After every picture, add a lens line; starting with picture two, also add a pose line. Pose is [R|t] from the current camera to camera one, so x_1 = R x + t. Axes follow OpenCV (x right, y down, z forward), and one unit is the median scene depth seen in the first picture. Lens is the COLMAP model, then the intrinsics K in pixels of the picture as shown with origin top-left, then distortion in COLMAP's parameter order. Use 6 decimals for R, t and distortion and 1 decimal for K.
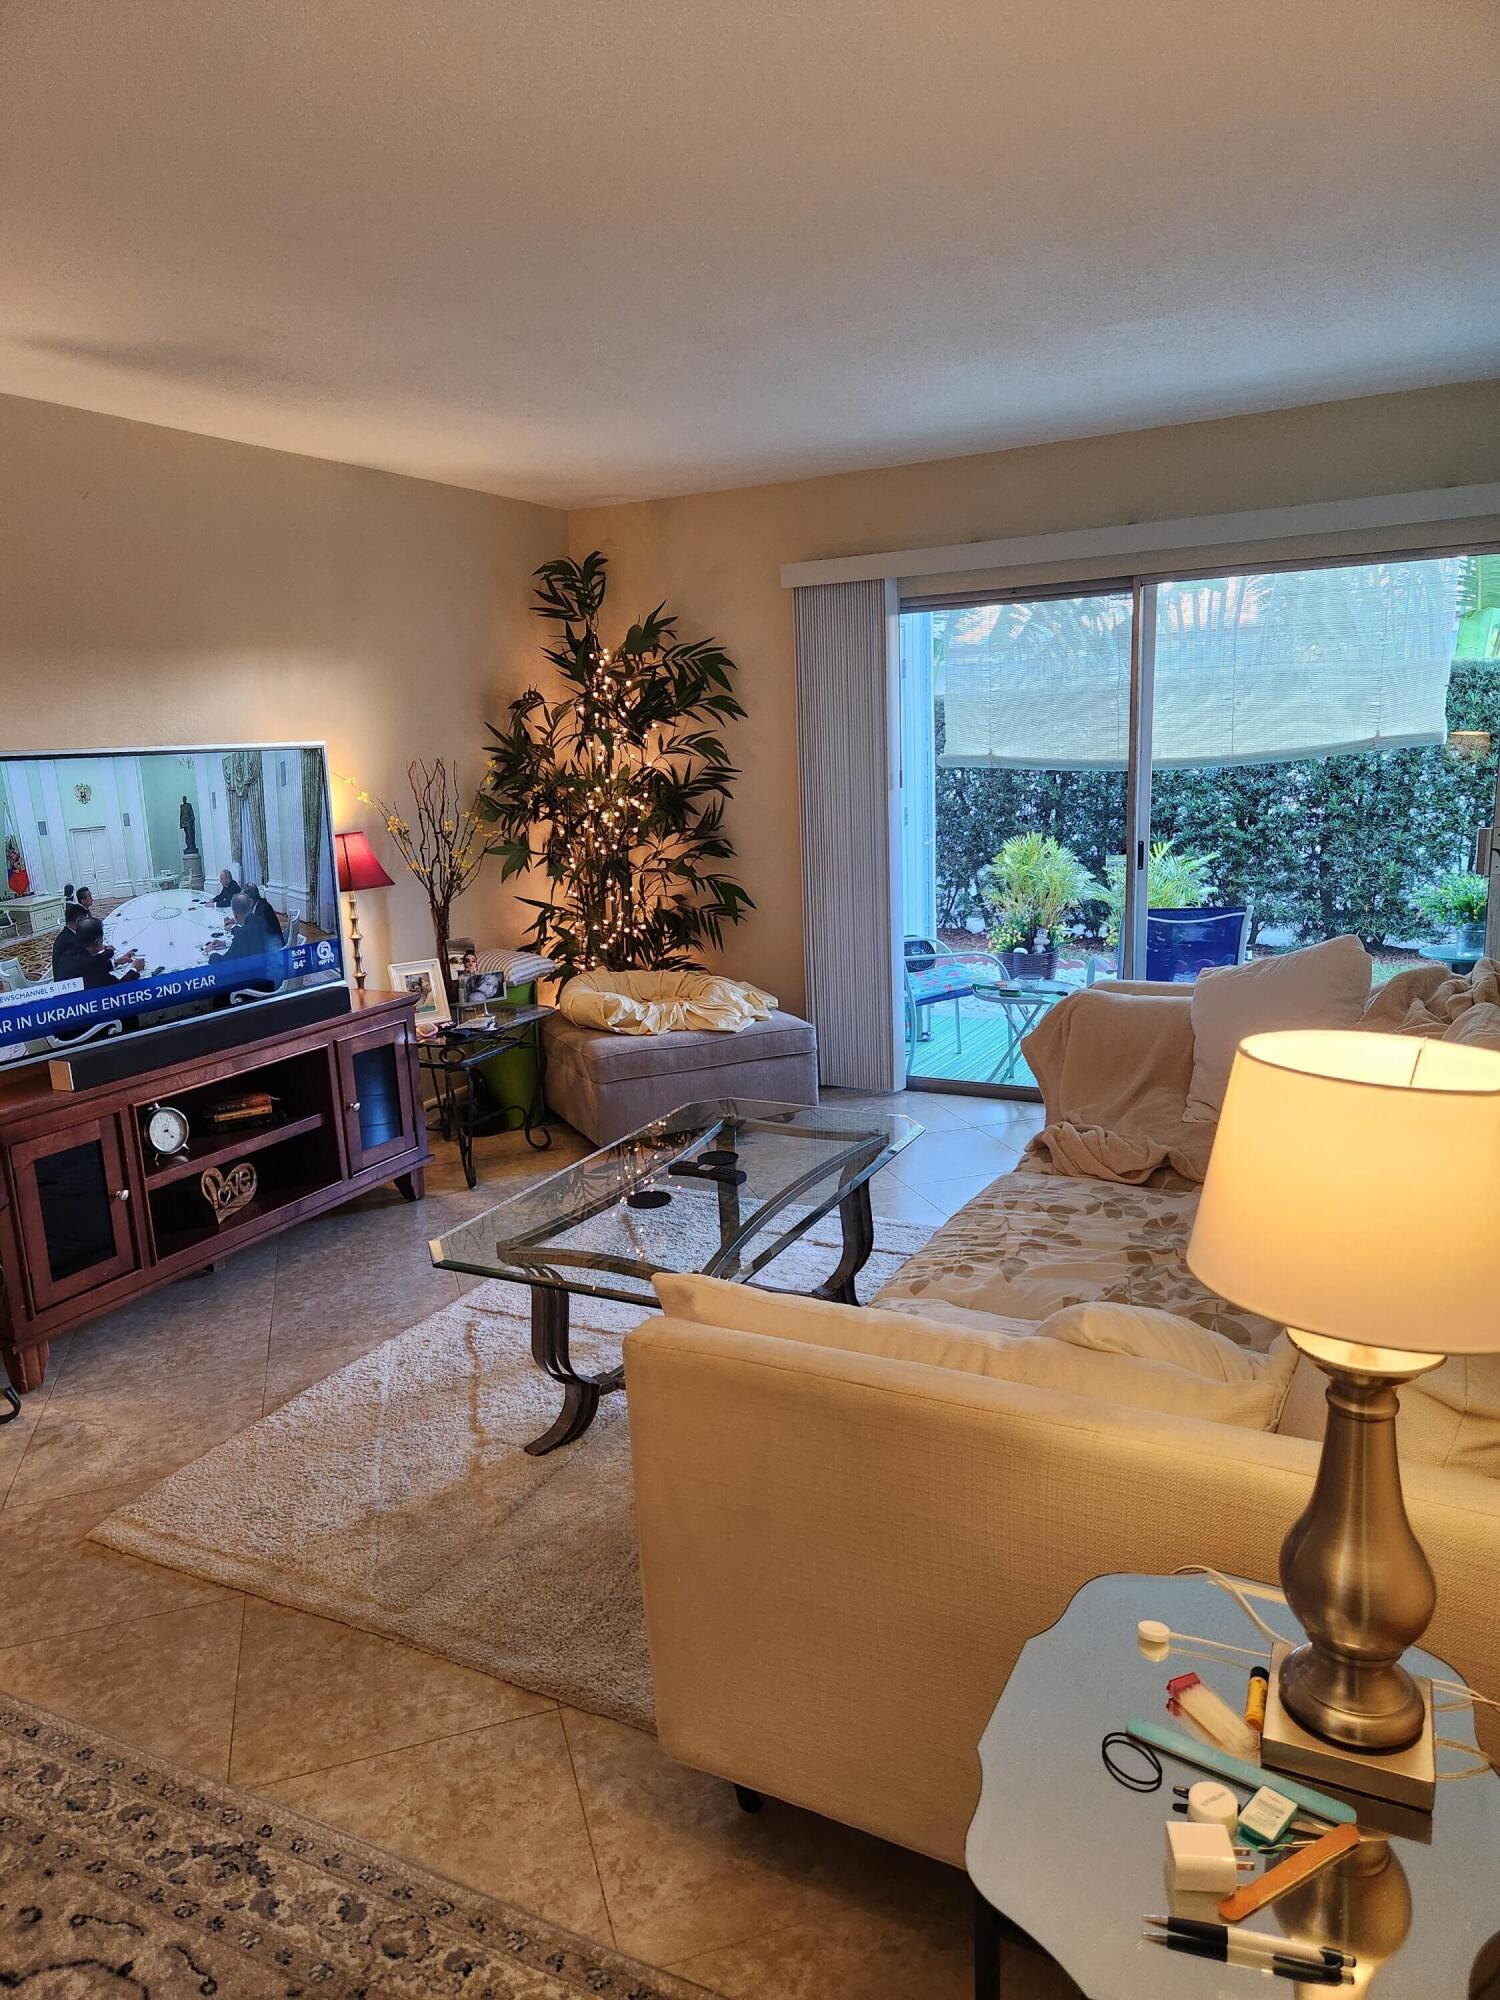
lens RADIAL K [[1336.4, 0, 749.8], [0, 1336.4, 992.0], [0, 0, 1]] dist [0.022270, -0.007446]
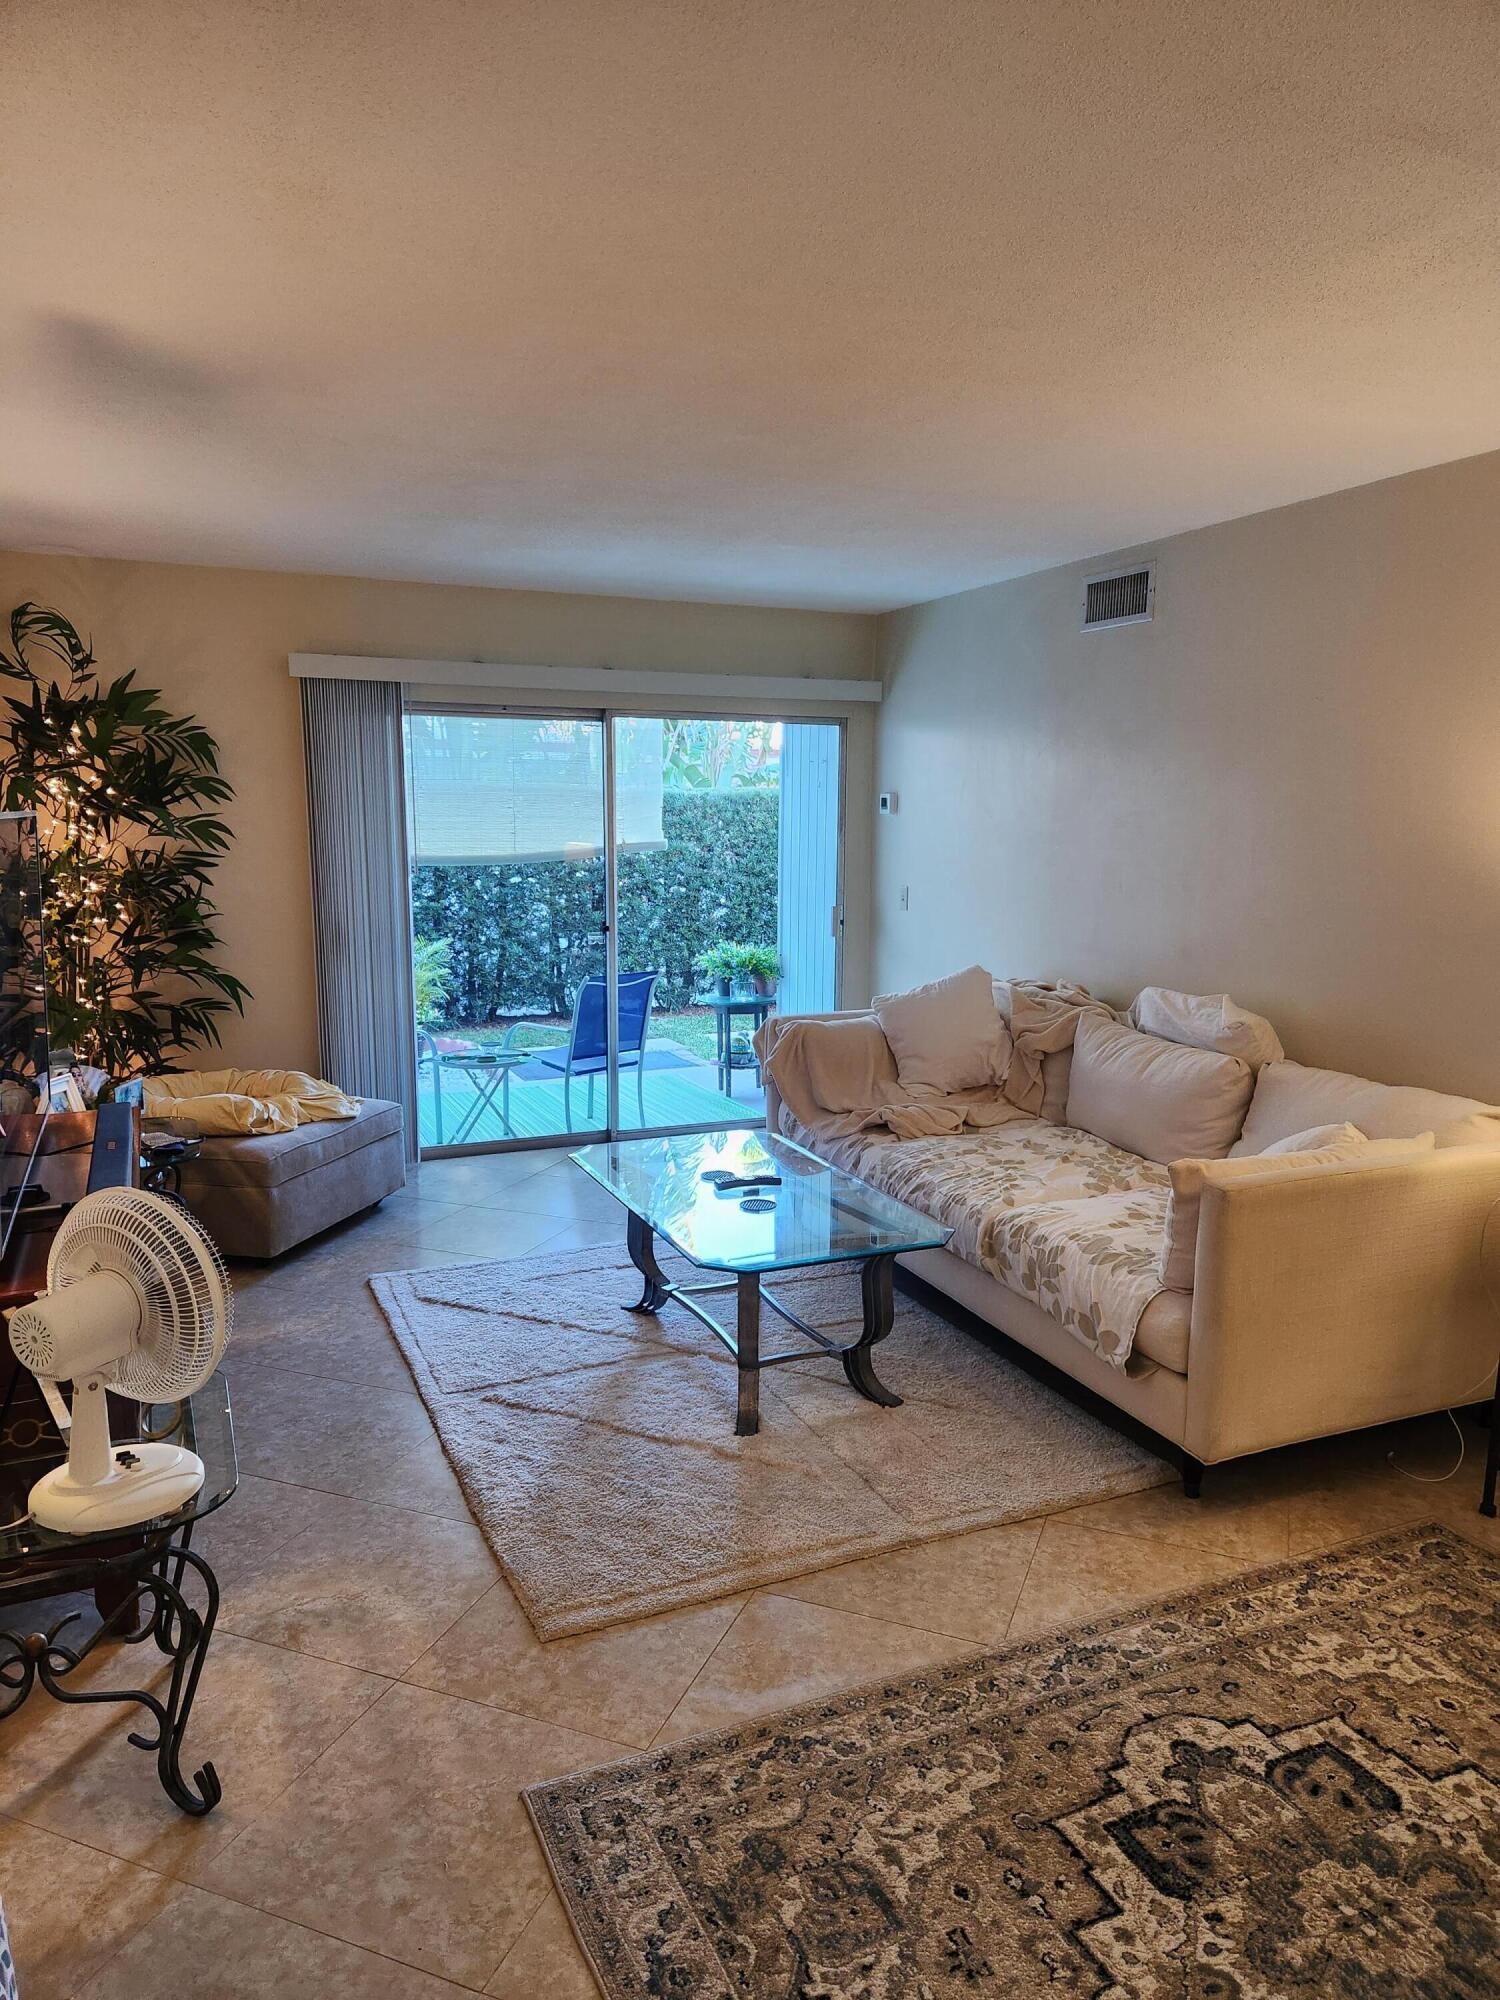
lens RADIAL K [[1336.4, 0, 754.6], [0, 1336.4, 1011.1], [0, 0, 1]] dist [0.022270, -0.007446]
pose [[0.617169, -0.065560, 0.784095, -0.591335], [0.116340, 0.993173, -0.008531, -0.004078], [-0.778182, 0.096487, 0.620583, 0.139268]]
